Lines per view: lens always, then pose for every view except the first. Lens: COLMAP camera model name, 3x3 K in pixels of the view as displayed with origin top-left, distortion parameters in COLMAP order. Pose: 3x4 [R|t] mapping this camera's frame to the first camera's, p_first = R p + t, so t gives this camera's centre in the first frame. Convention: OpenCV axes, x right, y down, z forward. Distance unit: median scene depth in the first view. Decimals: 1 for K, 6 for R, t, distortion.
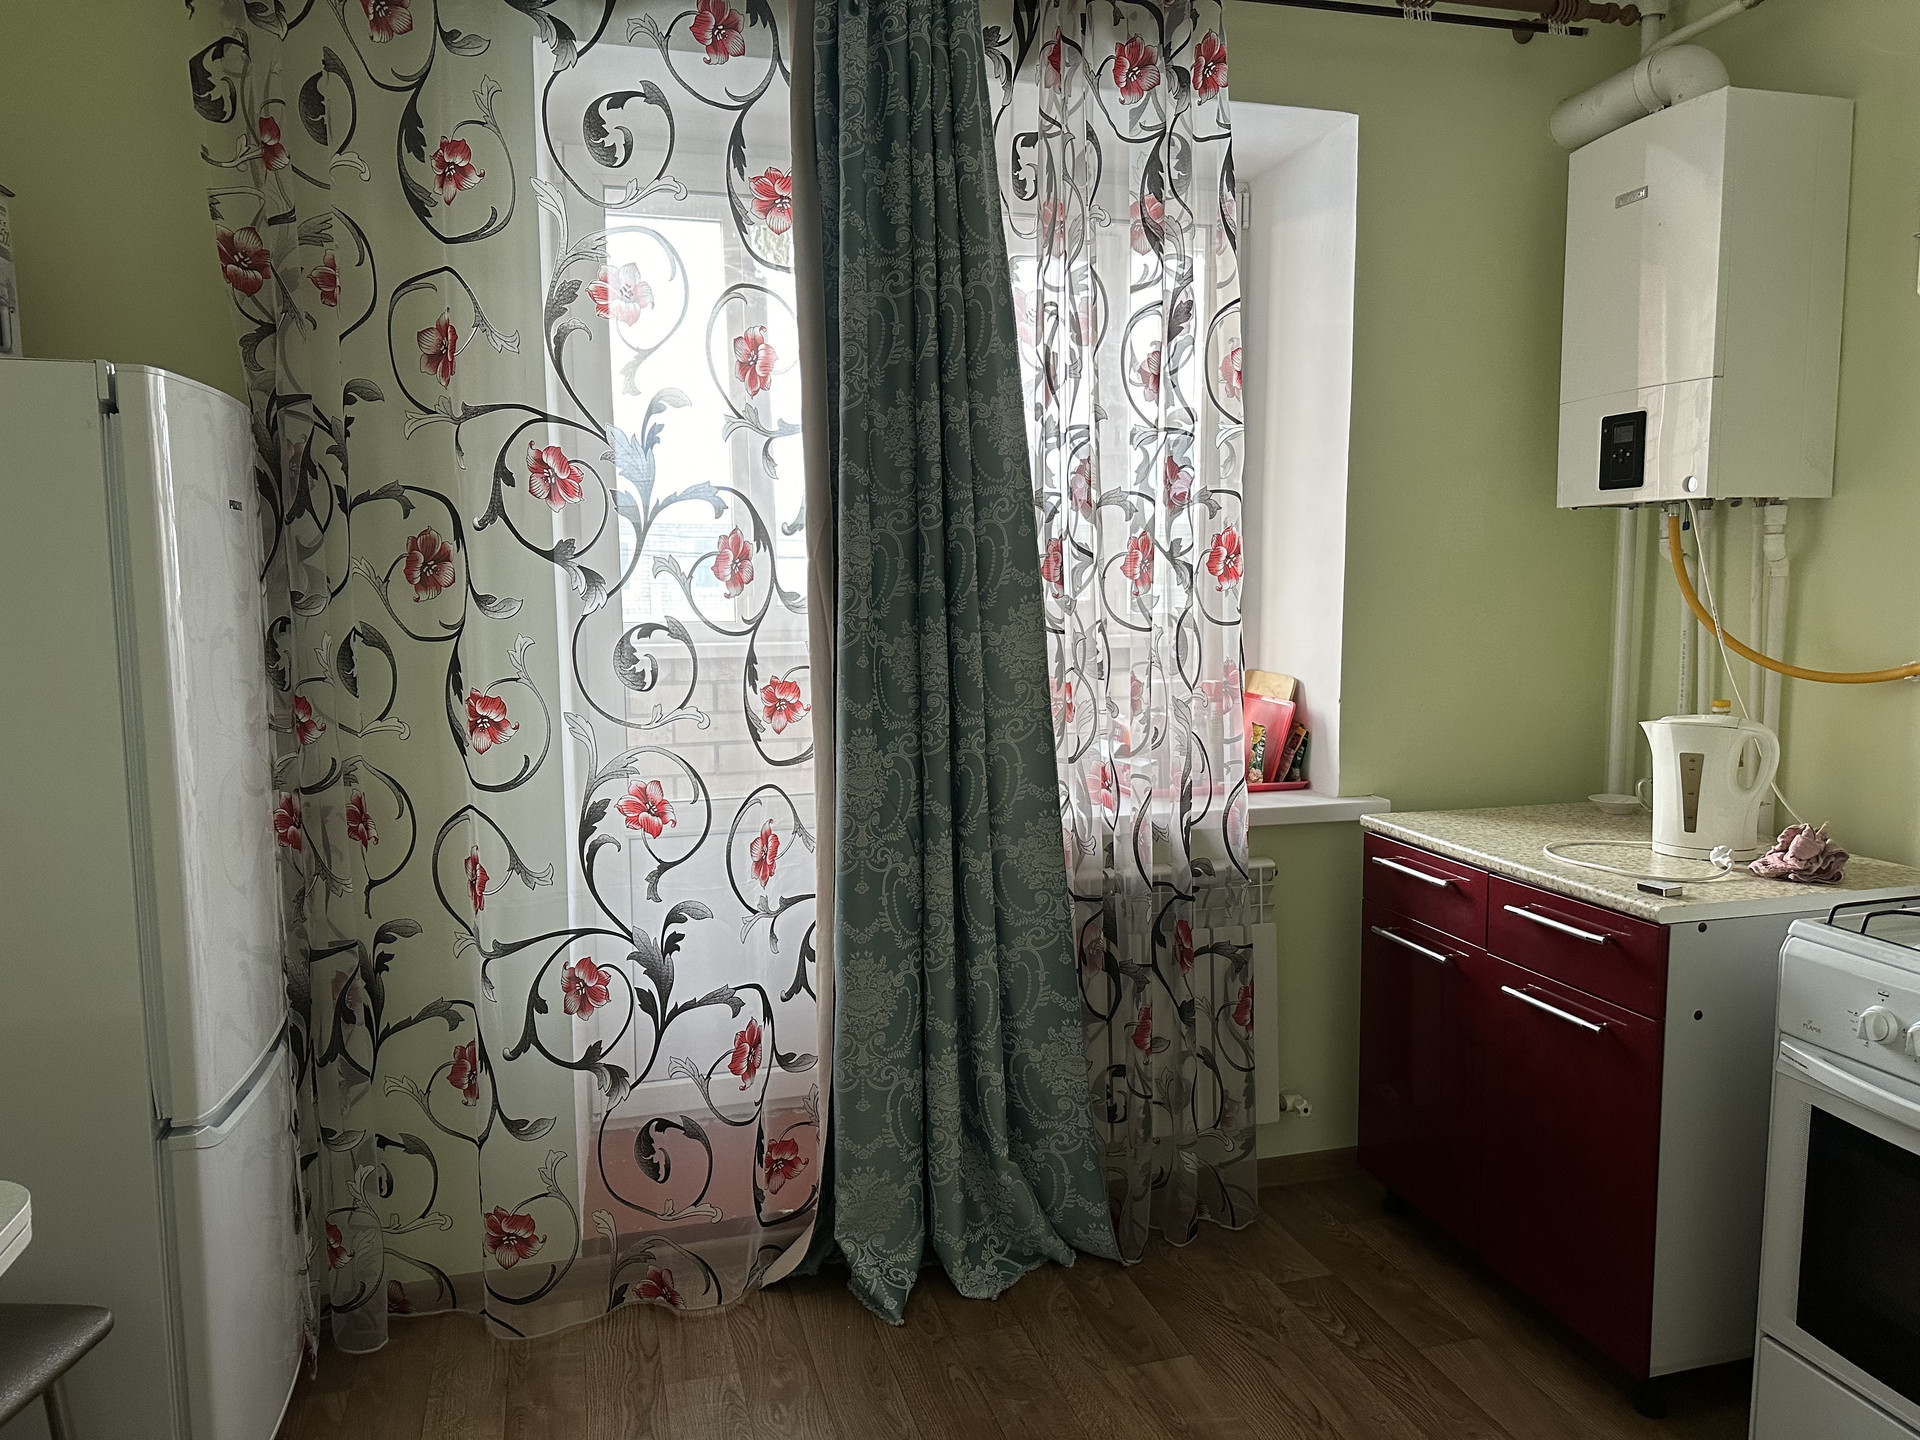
lens RADIAL K [[1381.9, 0, 954.8], [0, 1381.9, 730.2], [0, 0, 1]] dist [0.111322, -0.140414]
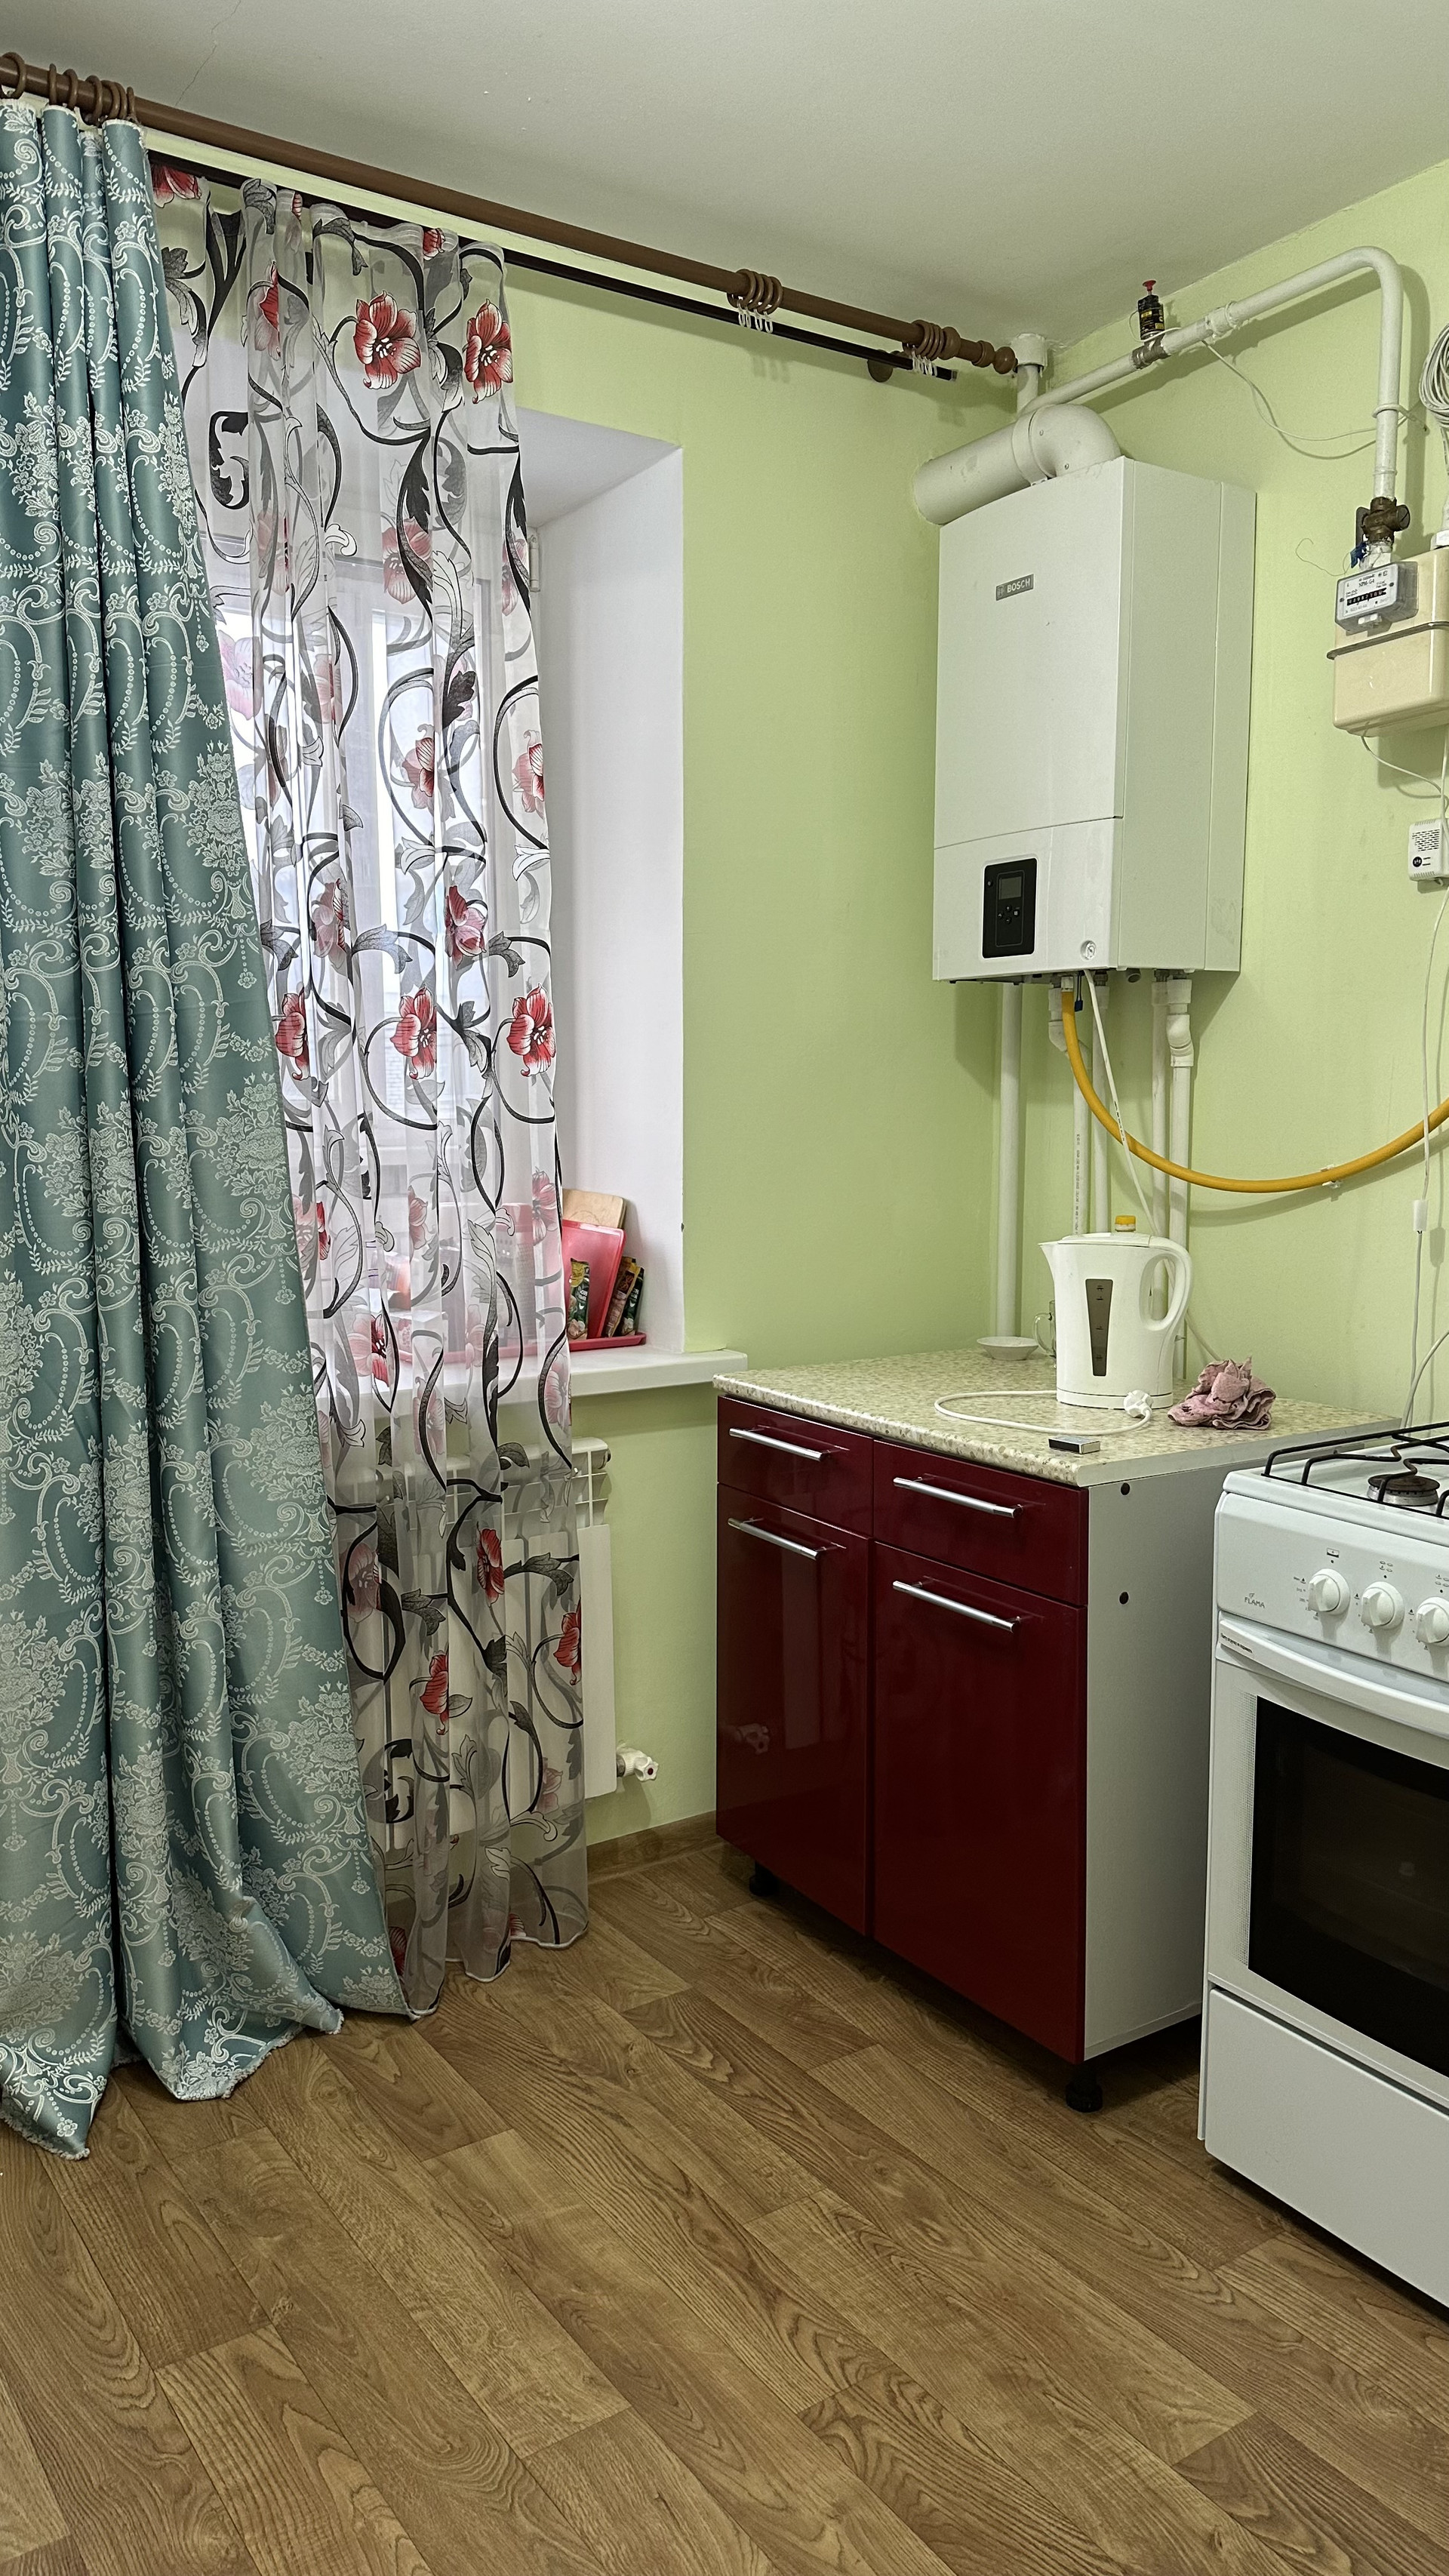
lens RADIAL K [[1807.8, 0, 724.5], [0, 1807.8, 1288.0], [0, 0, 1]] dist [0.147932, -0.319029]
pose [[0.950742, -0.025868, 0.308901, -0.008089], [0.027153, 0.999631, 0.000140, 0.014342], [-0.308791, 0.008255, 0.951094, 0.061240]]
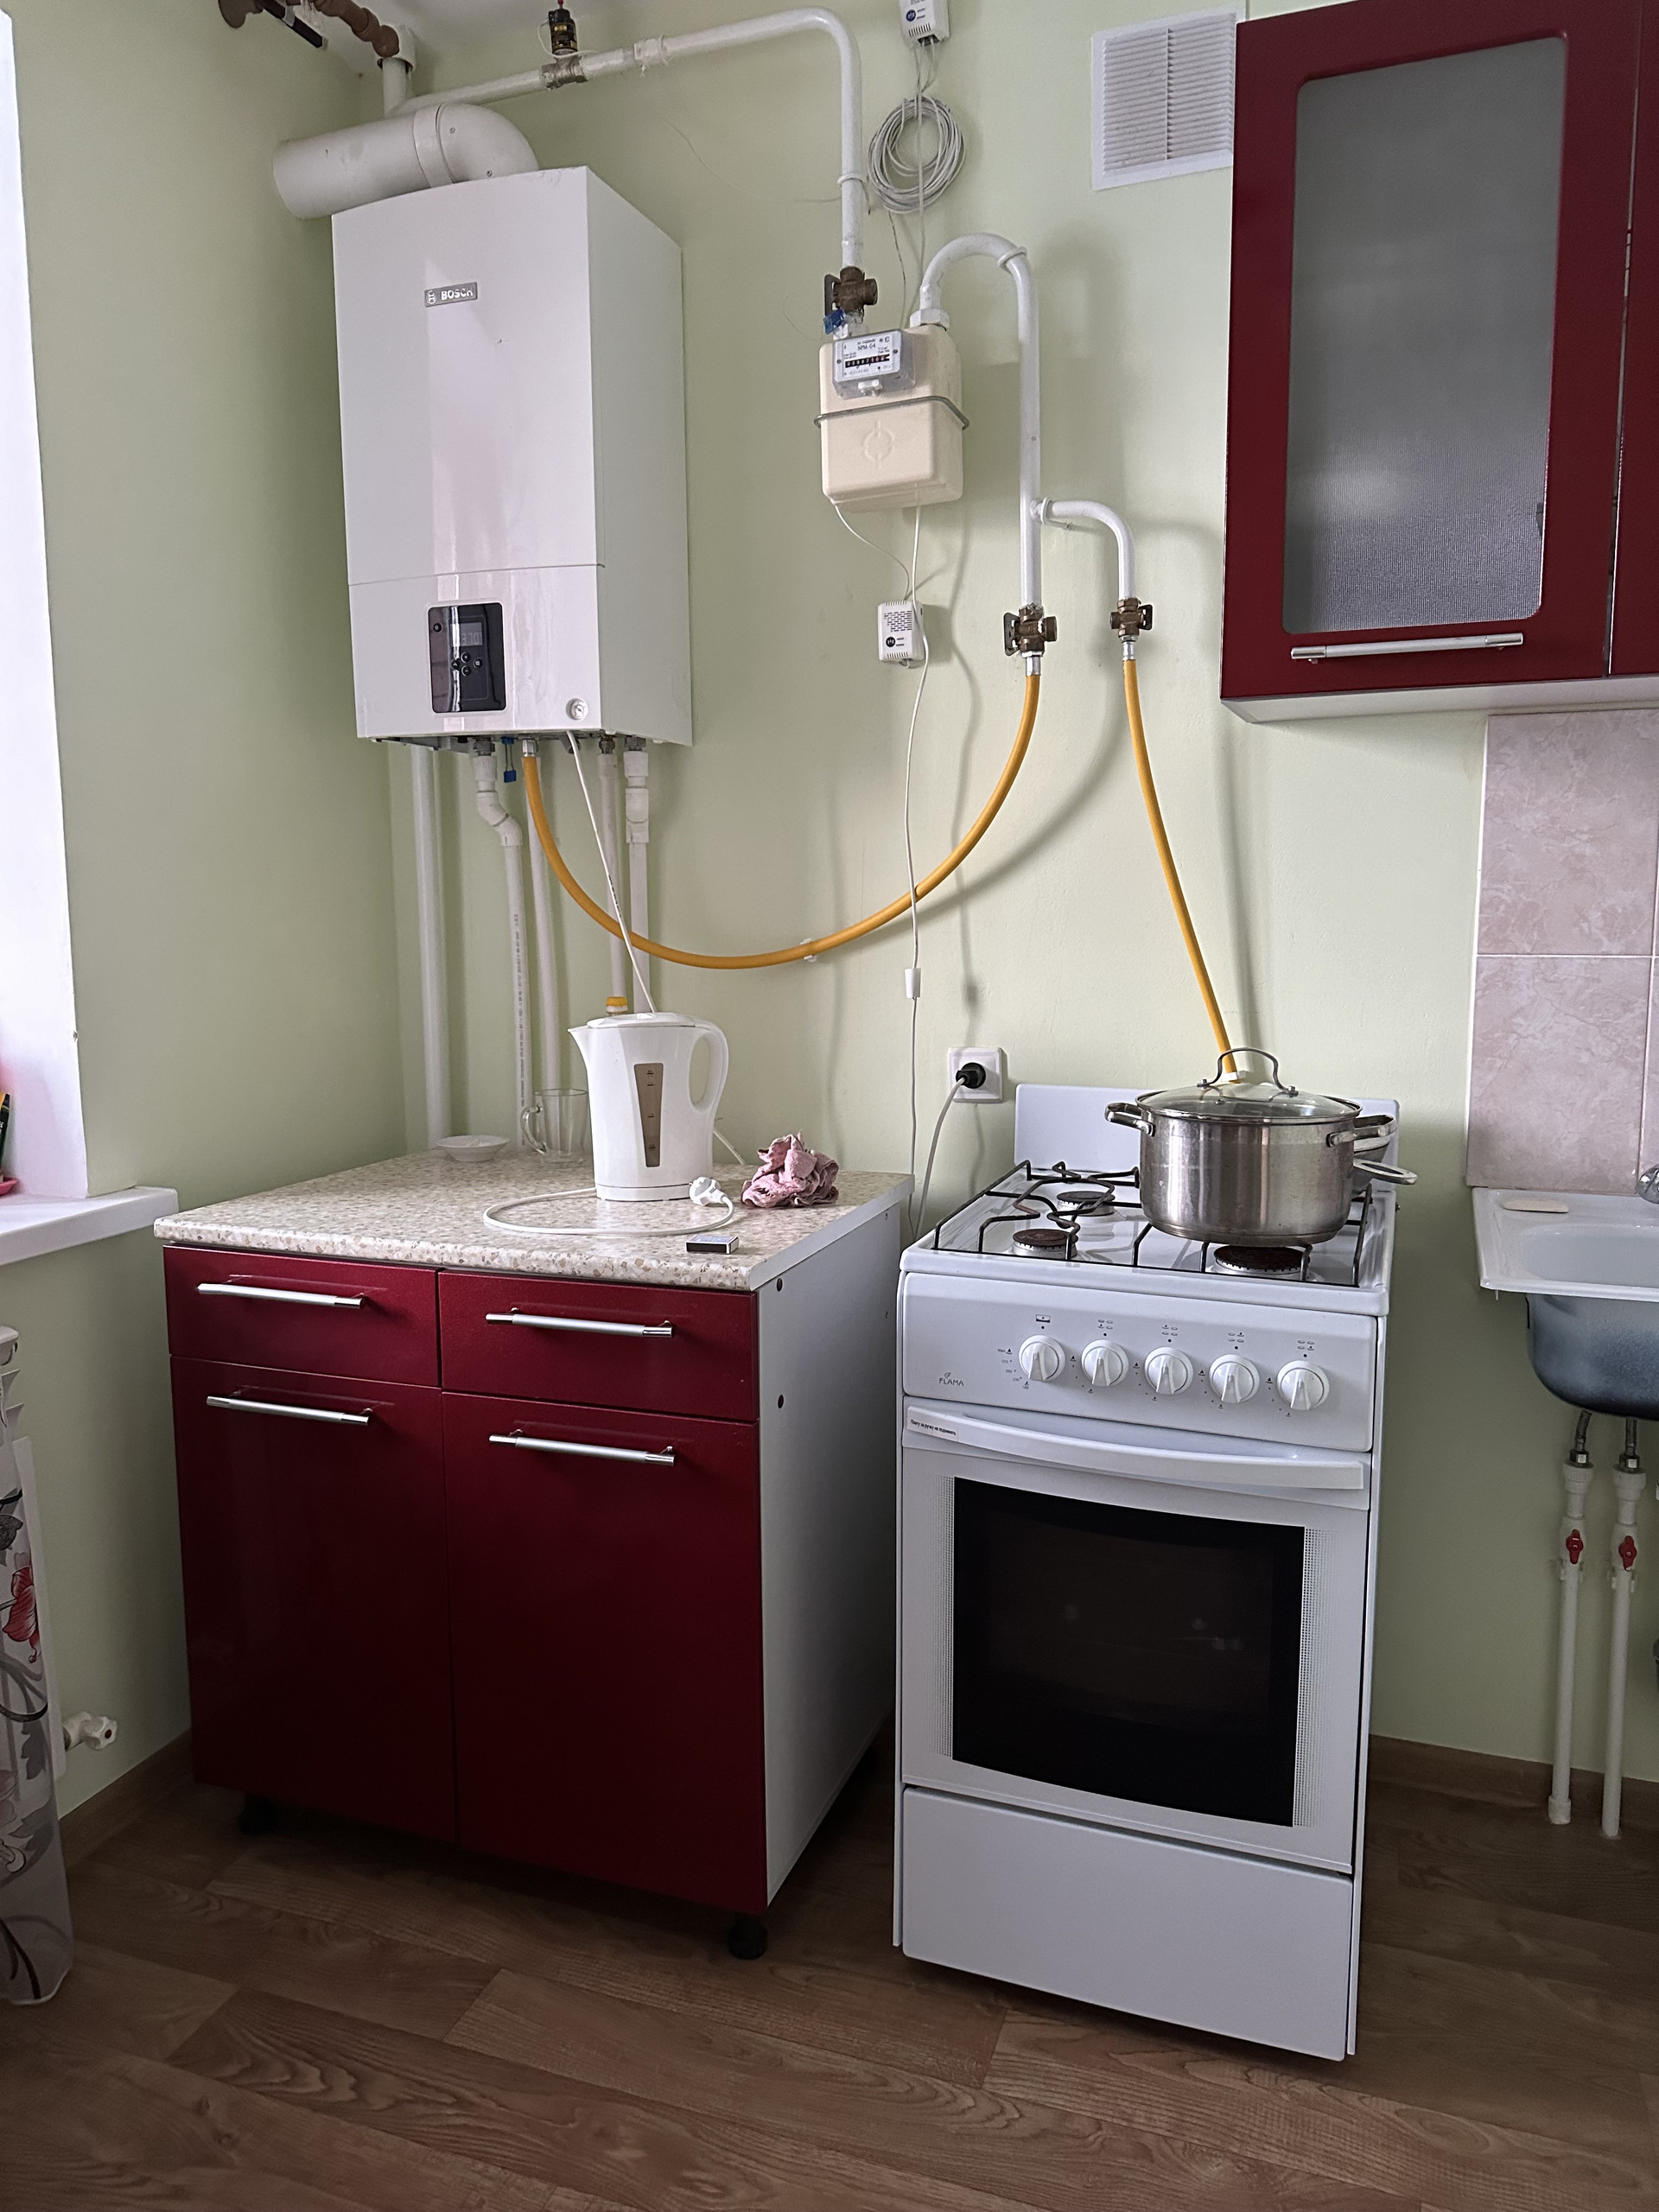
lens RADIAL K [[1520.6, 0, 829.5], [0, 1520.6, 1106.0], [0, 0, 1]] dist [0.077515, -0.114496]
pose [[0.573703, -0.102451, 0.812631, -0.081621], [0.093811, 0.993836, 0.059067, 0.000254], [-0.813673, 0.042347, 0.579778, 0.414077]]
